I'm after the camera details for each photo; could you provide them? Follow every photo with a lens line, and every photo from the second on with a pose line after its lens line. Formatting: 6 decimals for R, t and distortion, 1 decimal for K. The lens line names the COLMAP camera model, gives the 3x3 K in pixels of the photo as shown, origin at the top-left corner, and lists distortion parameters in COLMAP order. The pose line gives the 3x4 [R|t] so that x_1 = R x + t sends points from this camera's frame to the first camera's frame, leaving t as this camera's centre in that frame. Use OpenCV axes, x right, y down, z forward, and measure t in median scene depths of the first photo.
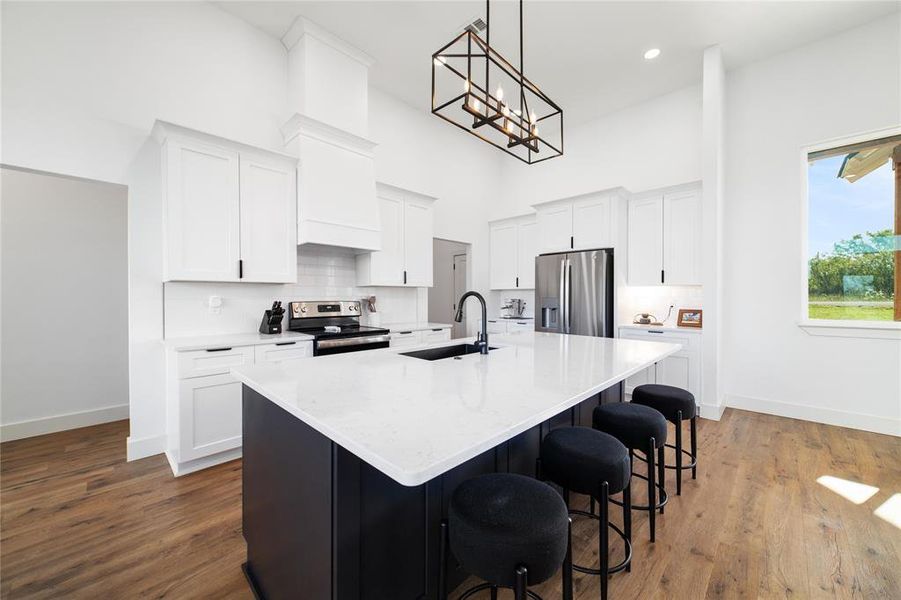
lens RADIAL K [[339.7, 0, 454.9], [0, 339.7, 302.3], [0, 0, 1]] dist [-0.003851, -0.000261]
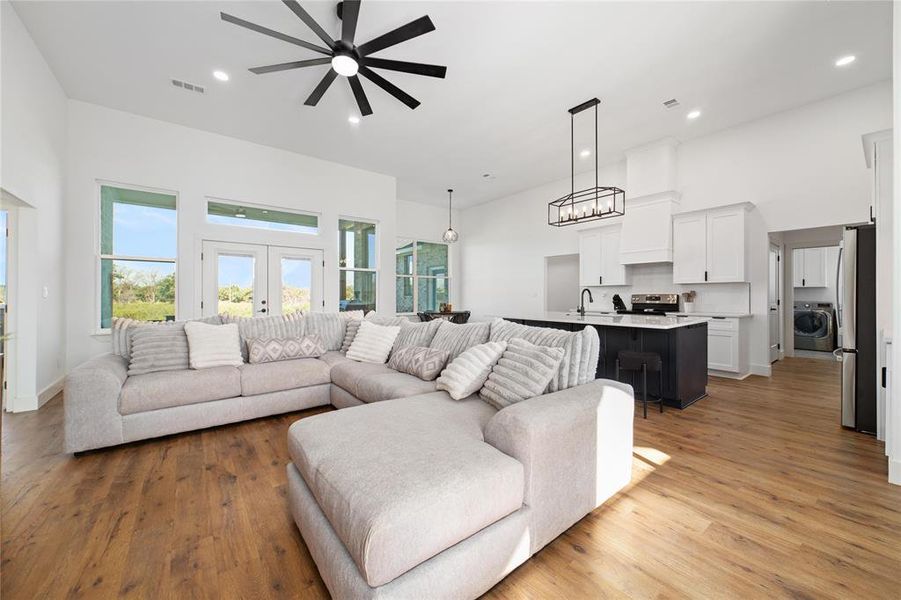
lens RADIAL K [[342.9, 0, 455.7], [0, 342.9, 295.2], [0, 0, 1]] dist [-0.000328, 0.000093]
pose [[-0.132955, 0.000620, -0.991122, 1.433333], [-0.013625, 0.999904, 0.002453, 0.009463], [0.991028, 0.013831, -0.132934, 0.260829]]
